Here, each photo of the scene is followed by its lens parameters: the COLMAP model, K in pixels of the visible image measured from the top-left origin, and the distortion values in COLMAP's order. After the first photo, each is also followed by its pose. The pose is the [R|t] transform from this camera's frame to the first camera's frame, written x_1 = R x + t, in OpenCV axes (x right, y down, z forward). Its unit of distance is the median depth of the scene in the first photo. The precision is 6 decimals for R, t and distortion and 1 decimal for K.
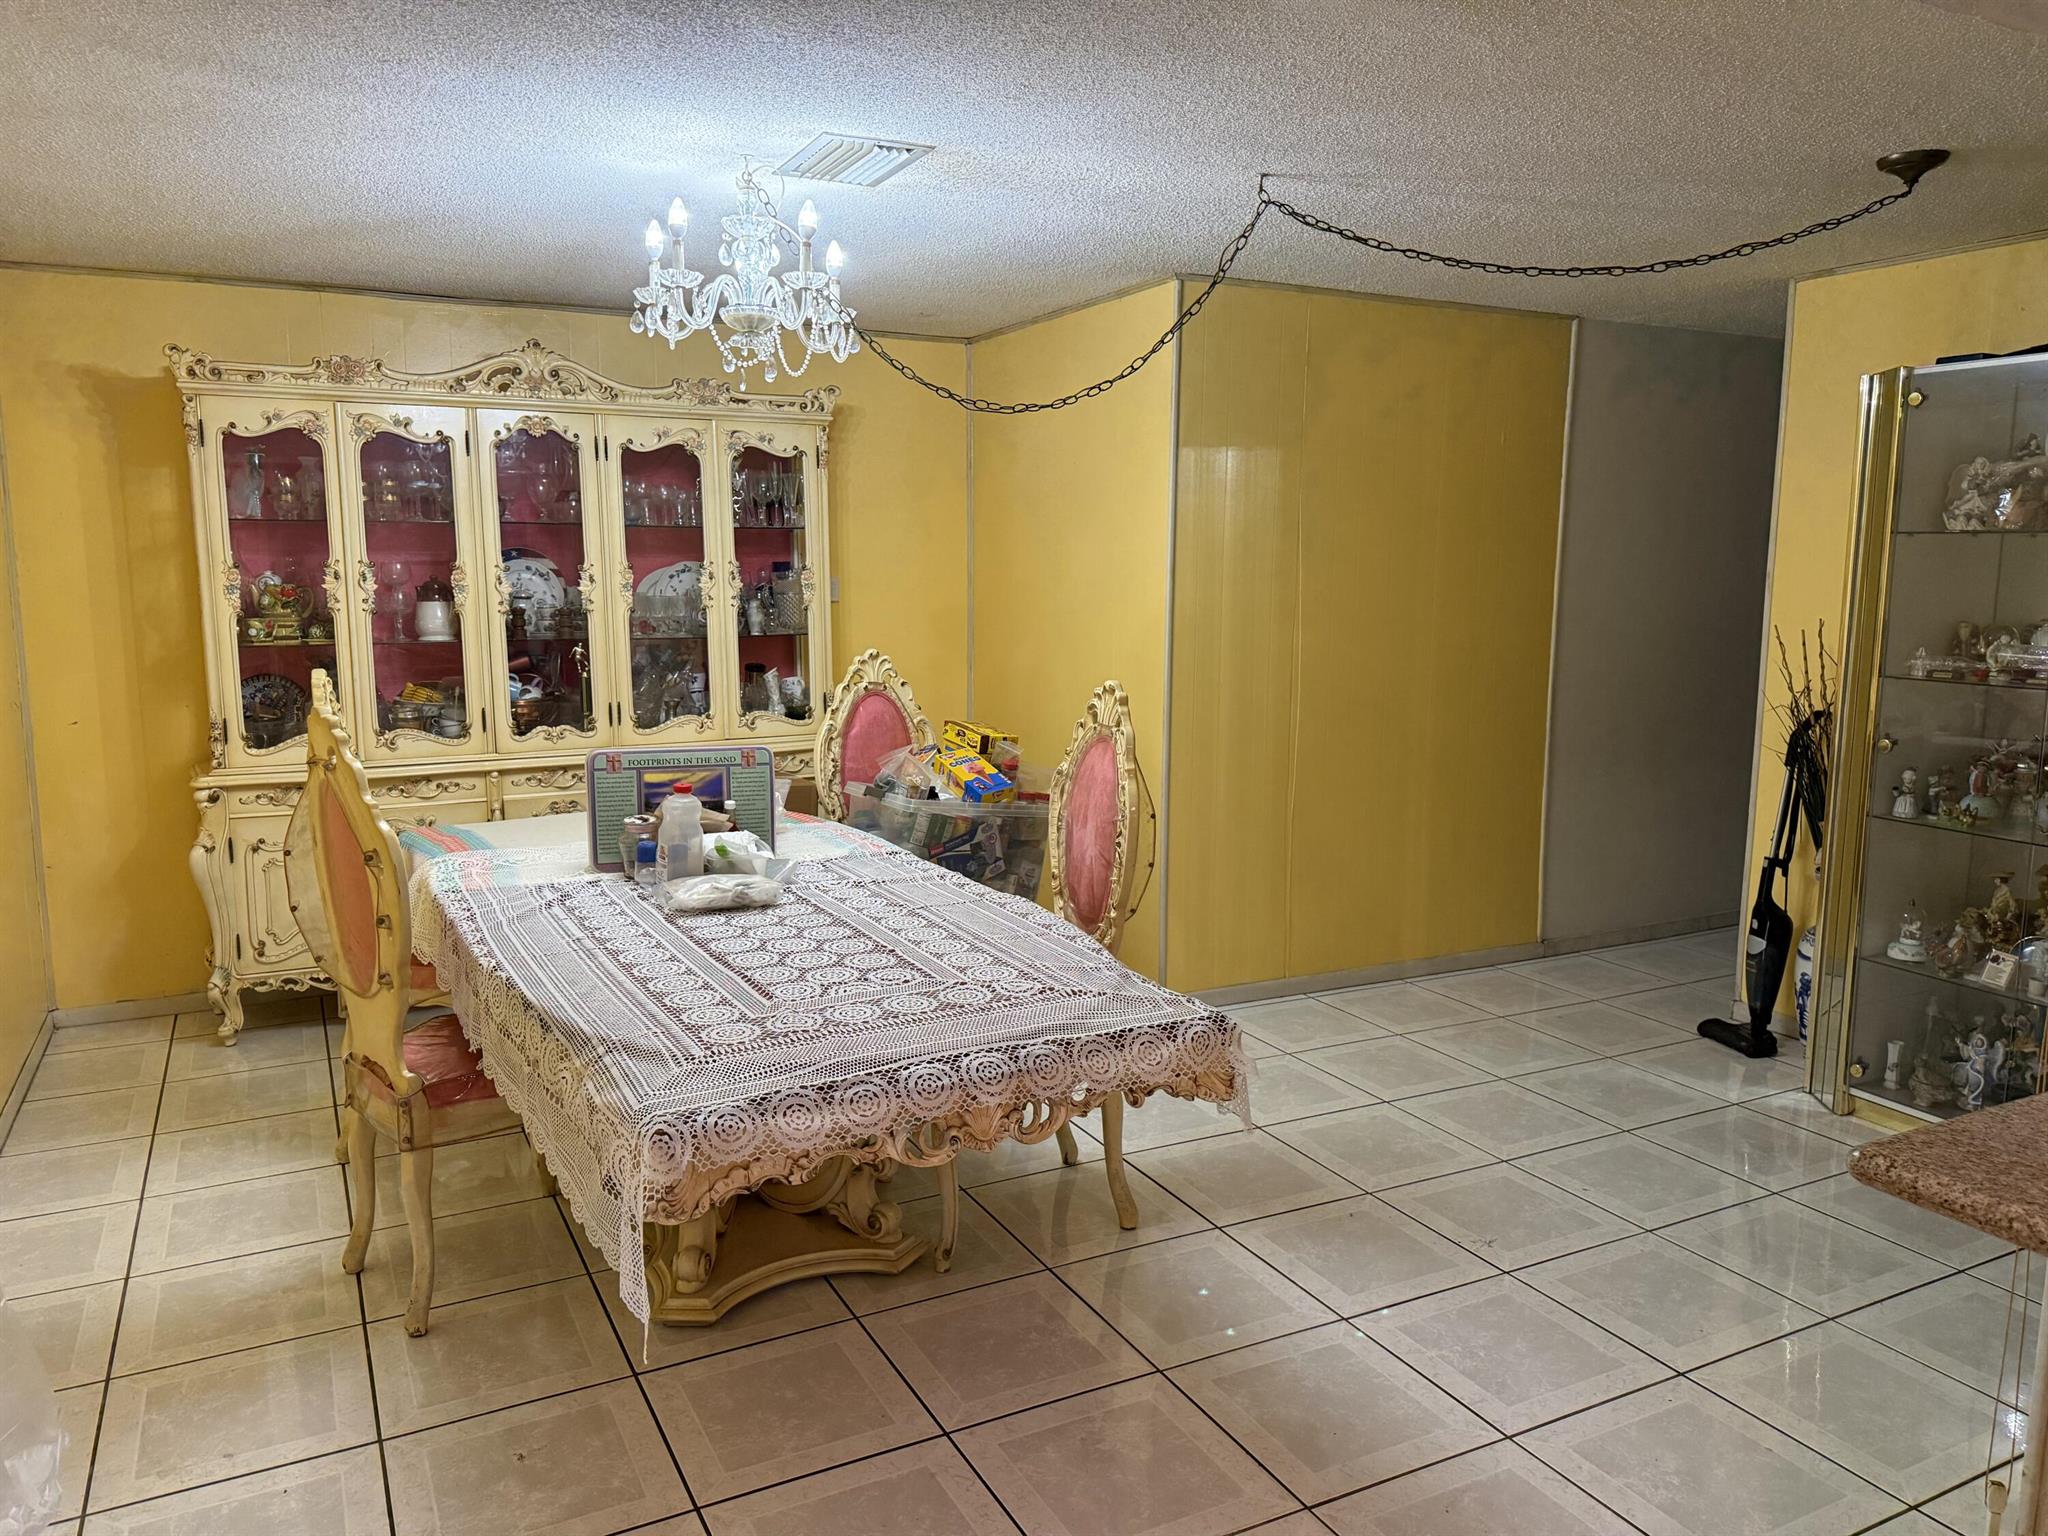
lens RADIAL K [[1445.2, 0, 1024.0], [0, 1445.2, 768.0], [0, 0, 1]] dist [0.043895, -0.081568]
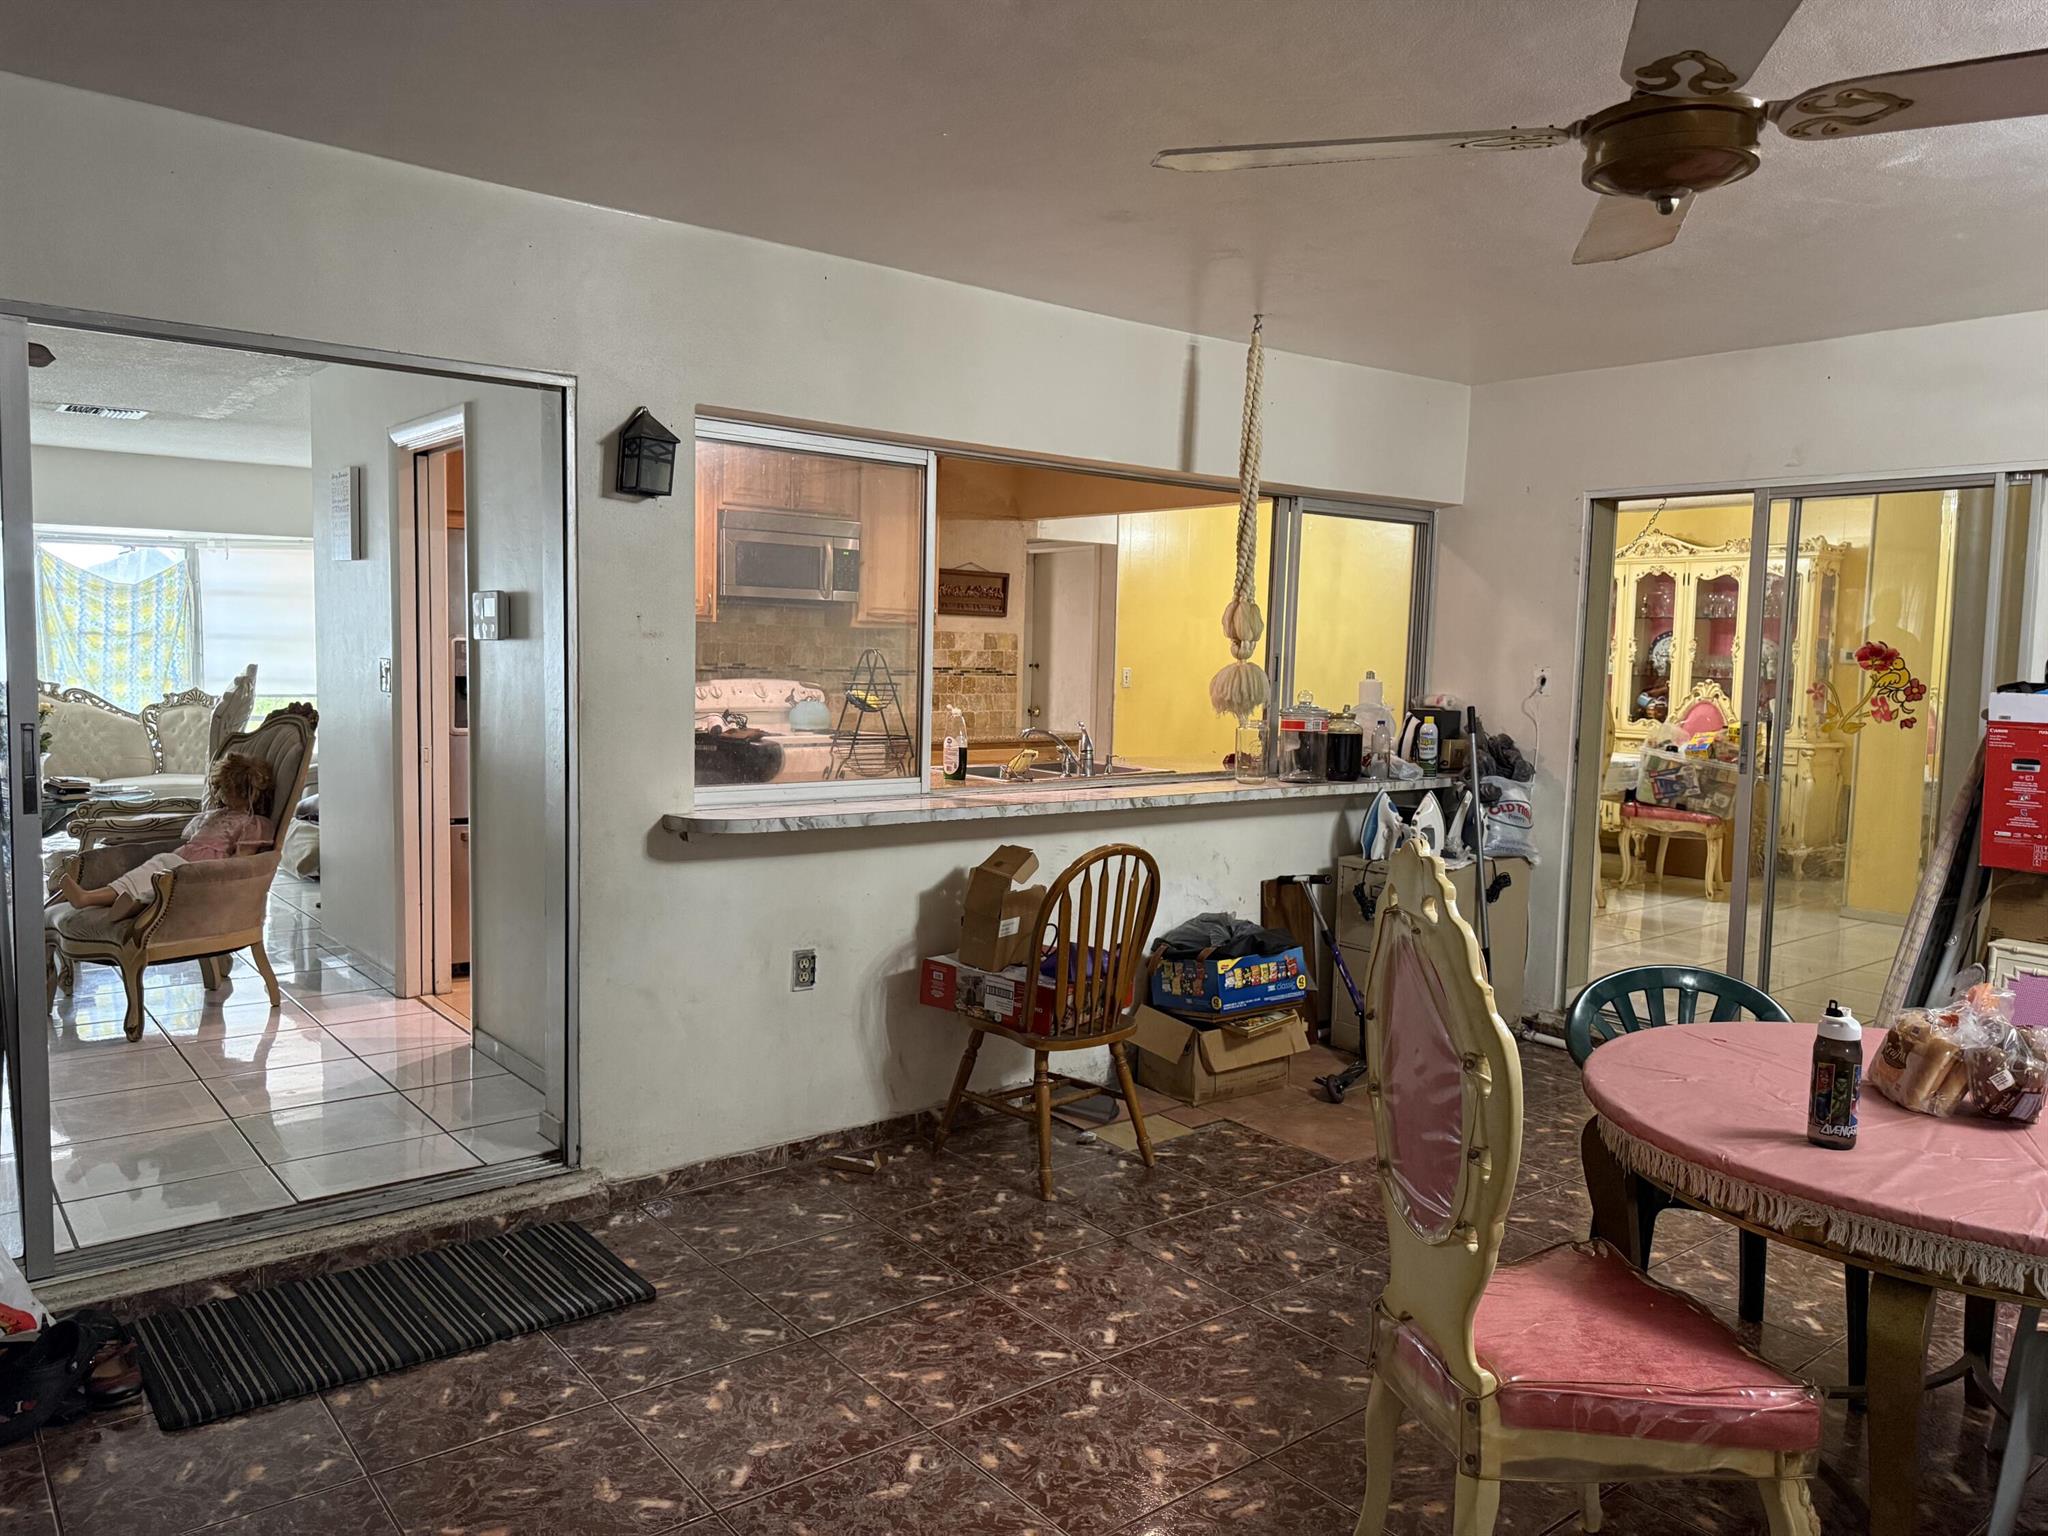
lens RADIAL K [[1452.9, 0, 1024.0], [0, 1452.9, 768.0], [0, 0, 1]] dist [0.106768, -0.194609]
pose [[0.212475, 0.081957, -0.973724, 1.525781], [-0.155589, 0.986601, 0.049090, 0.073069], [0.964700, 0.141070, 0.222379, -0.271467]]
